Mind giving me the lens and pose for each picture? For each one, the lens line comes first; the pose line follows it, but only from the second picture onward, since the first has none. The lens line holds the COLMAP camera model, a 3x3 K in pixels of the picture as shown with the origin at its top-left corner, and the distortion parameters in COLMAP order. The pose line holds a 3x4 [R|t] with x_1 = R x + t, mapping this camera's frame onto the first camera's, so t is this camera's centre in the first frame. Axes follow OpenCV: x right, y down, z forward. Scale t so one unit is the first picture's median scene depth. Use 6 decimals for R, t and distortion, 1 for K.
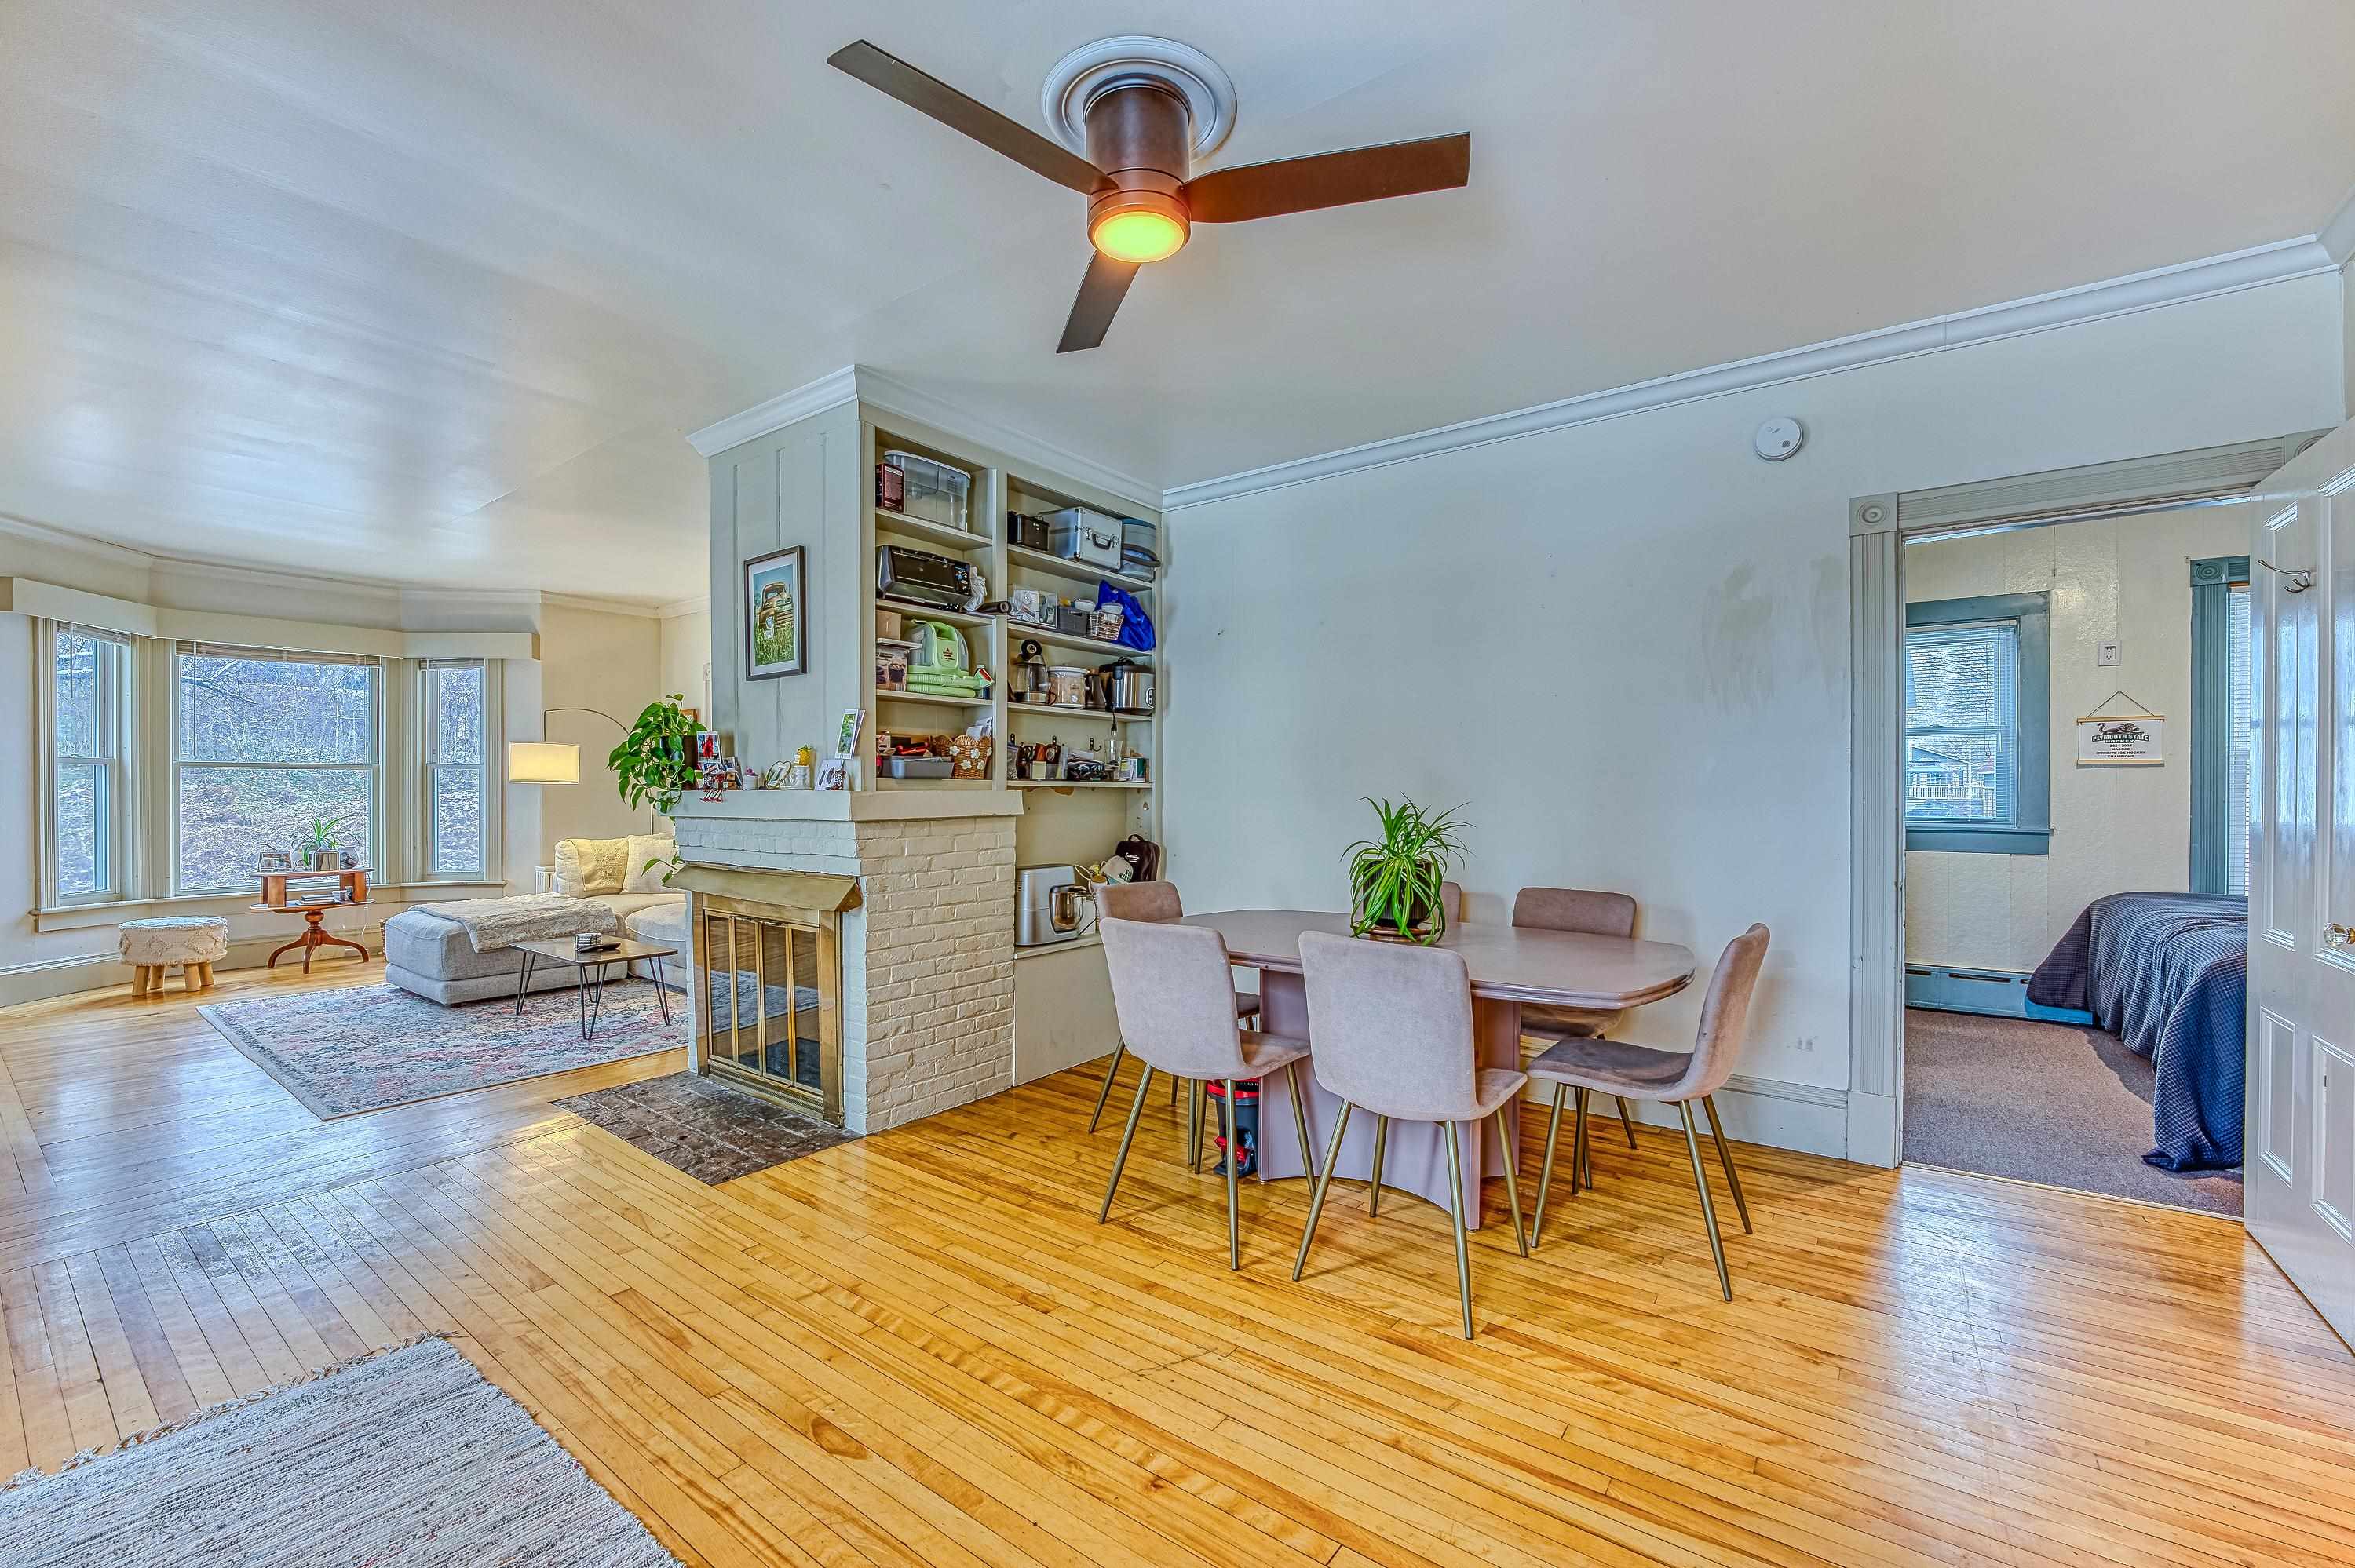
lens RADIAL K [[943.8, 0, 1177.0], [0, 943.8, 789.1], [0, 0, 1]] dist [-0.016416, -0.000296]
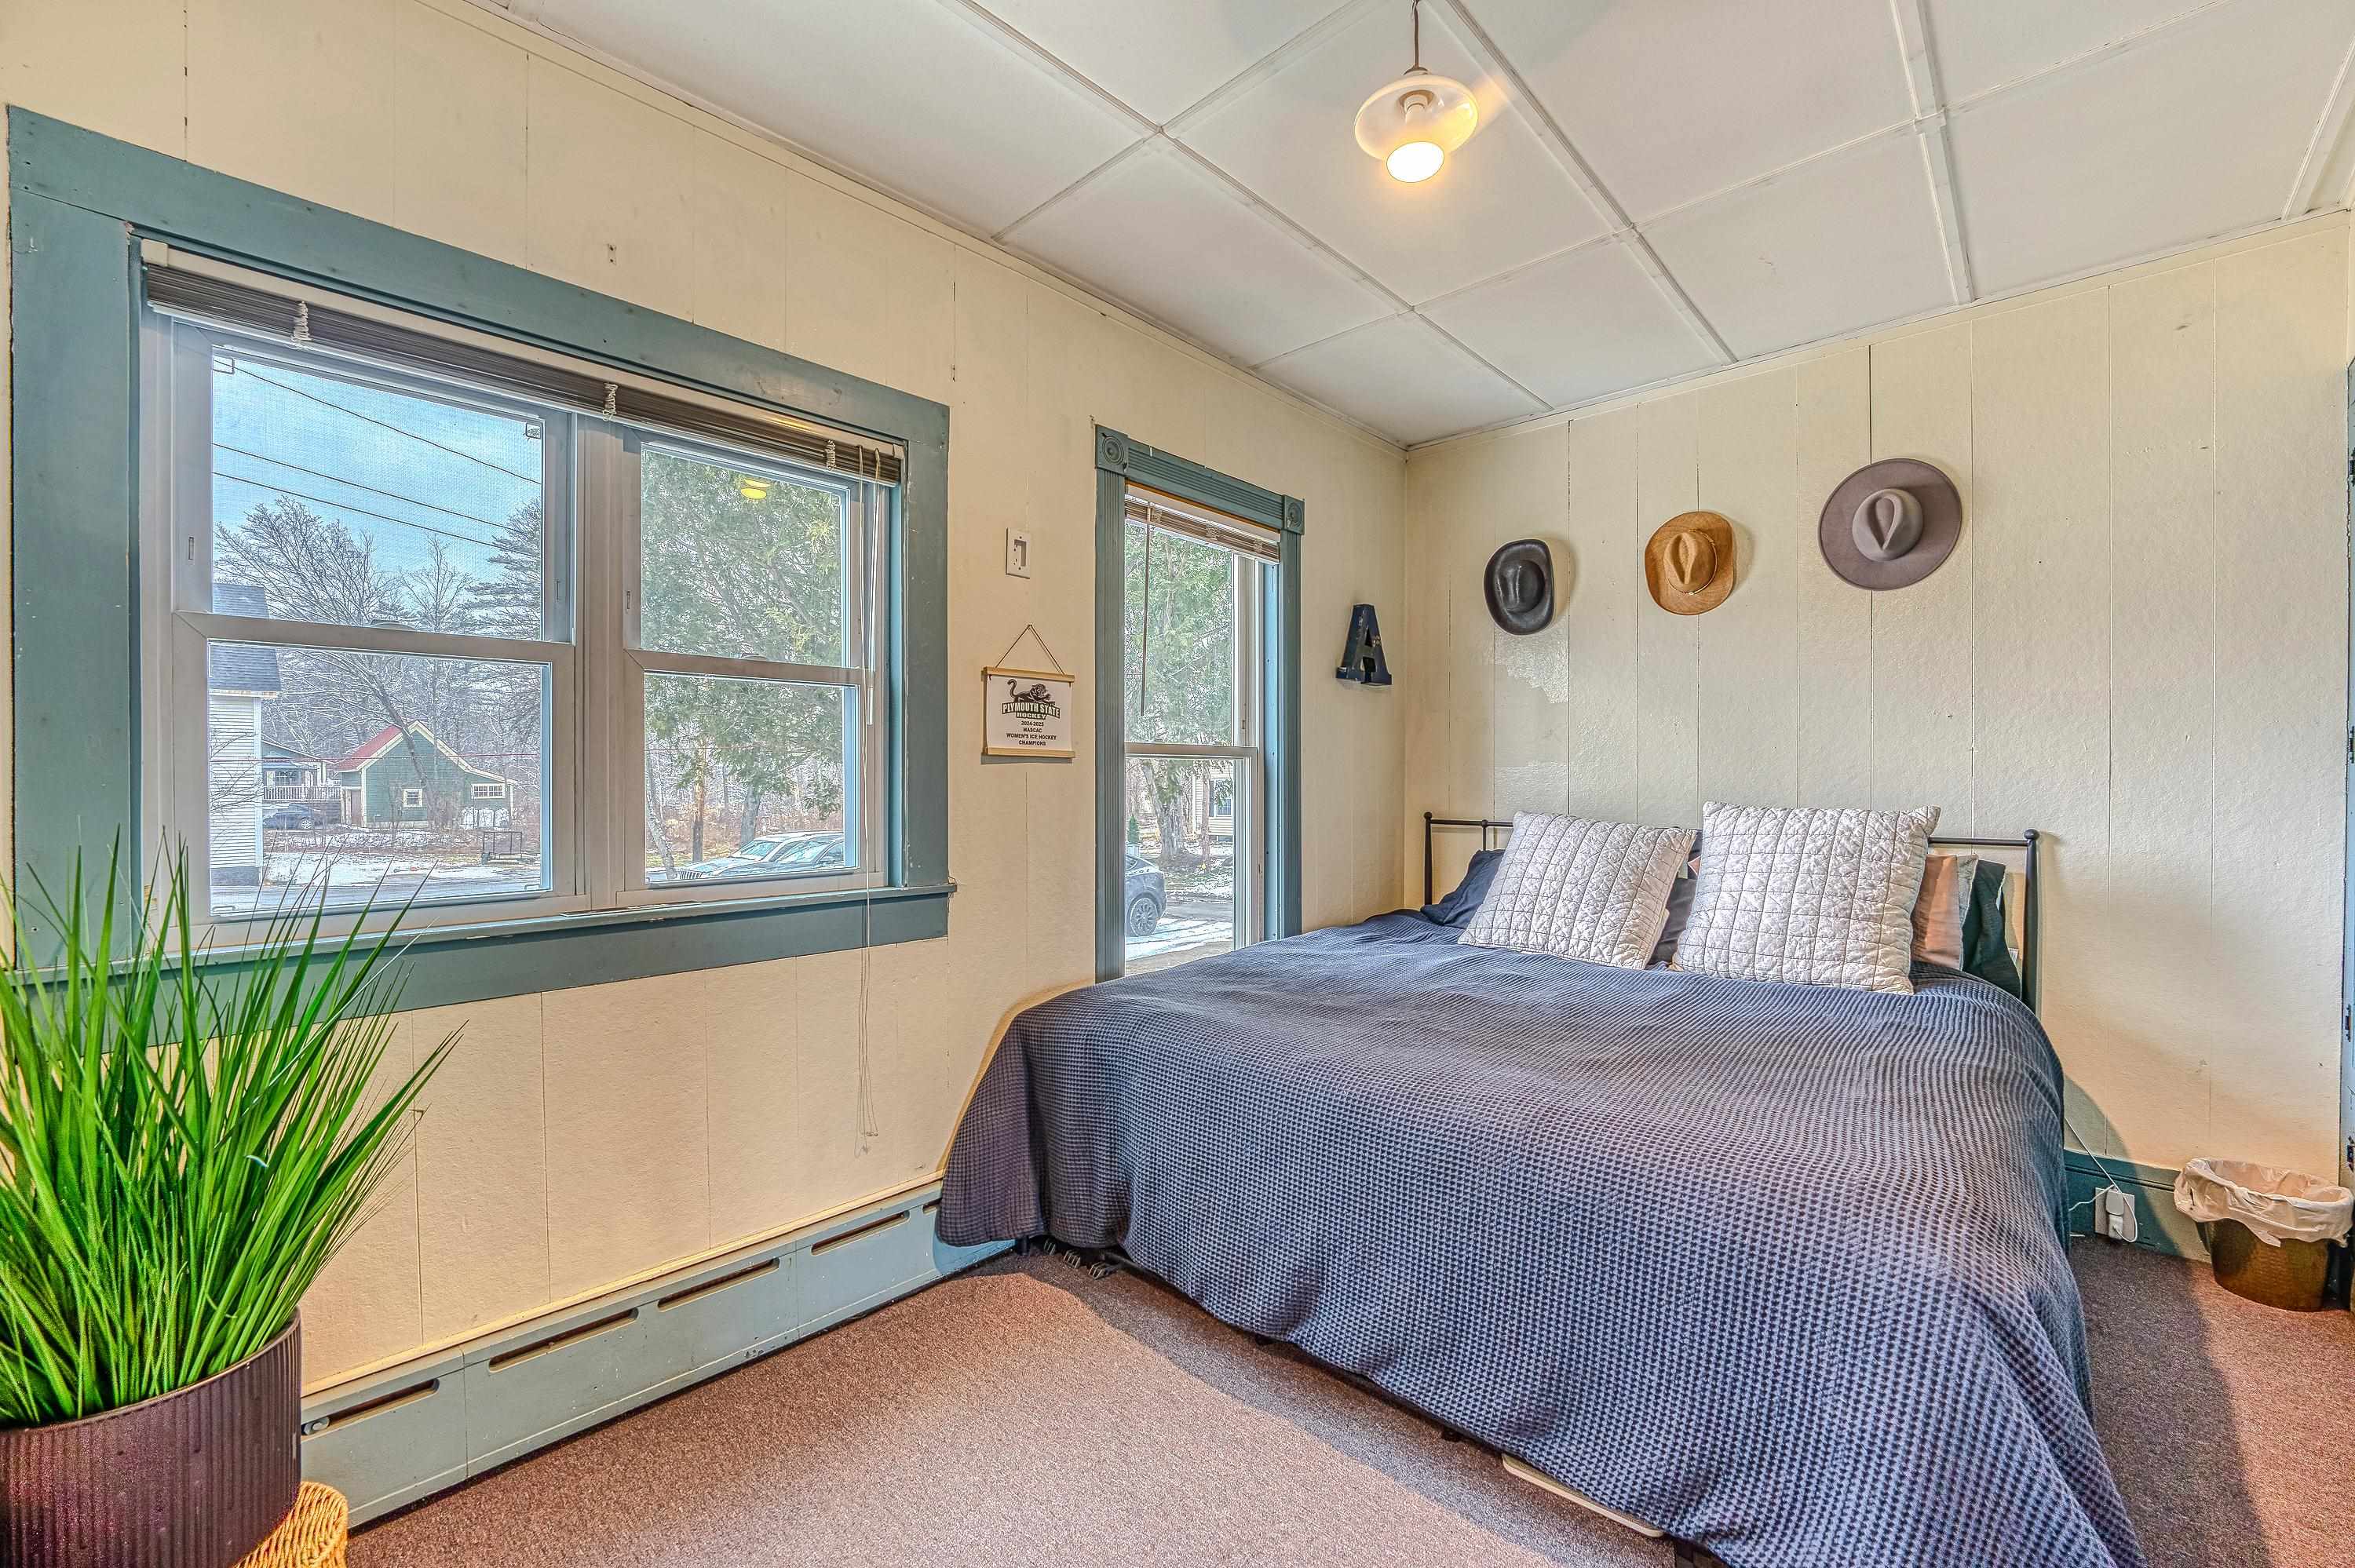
lens RADIAL K [[943.8, 0, 1168.9], [0, 943.8, 787.1], [0, 0, 1]] dist [-0.016416, -0.000296]
pose [[0.111872, -0.003794, 0.993715, 0.460276], [0.004346, 0.999985, 0.003329, -0.010243], [-0.993713, 0.003946, 0.111887, 0.844625]]
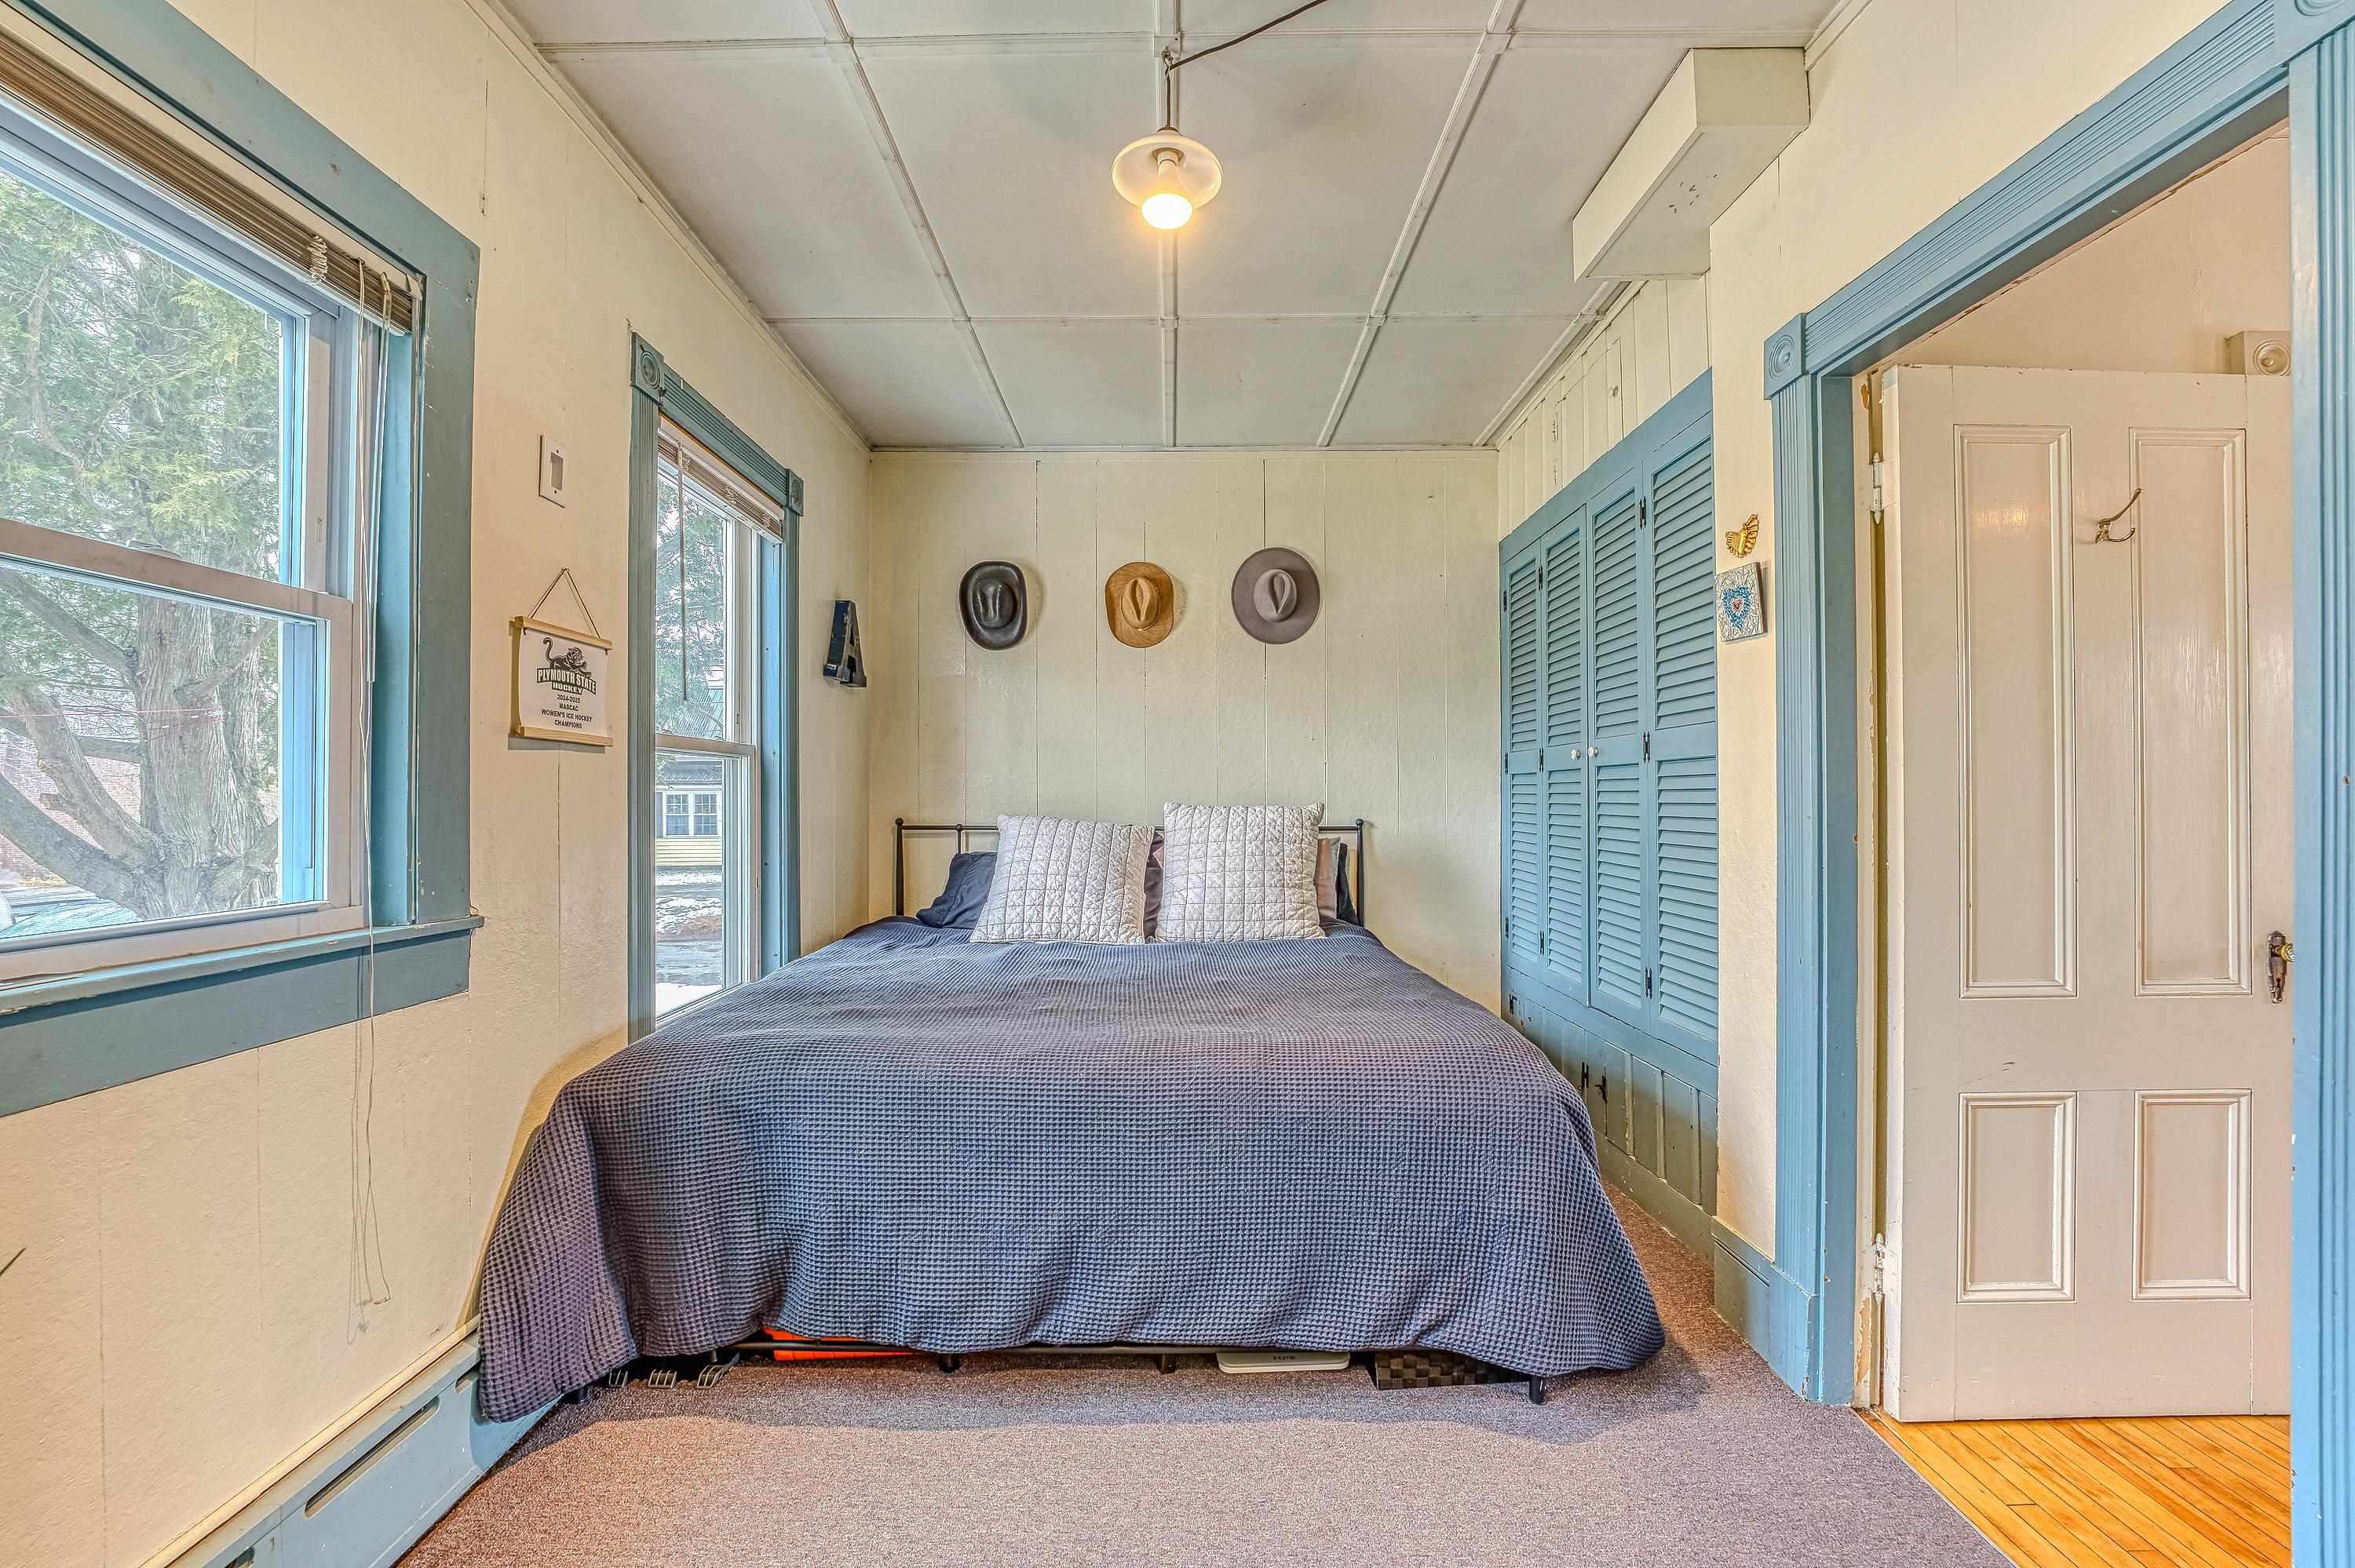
lens RADIAL K [[943.8, 0, 1168.4], [0, 943.8, 789.2], [0, 0, 1]] dist [-0.016416, -0.000296]
pose [[-0.589598, 0.009778, 0.807638, 0.507275], [0.005799, 0.999952, -0.007873, -0.000804], [-0.807676, 0.000042, -0.589627, 1.017174]]
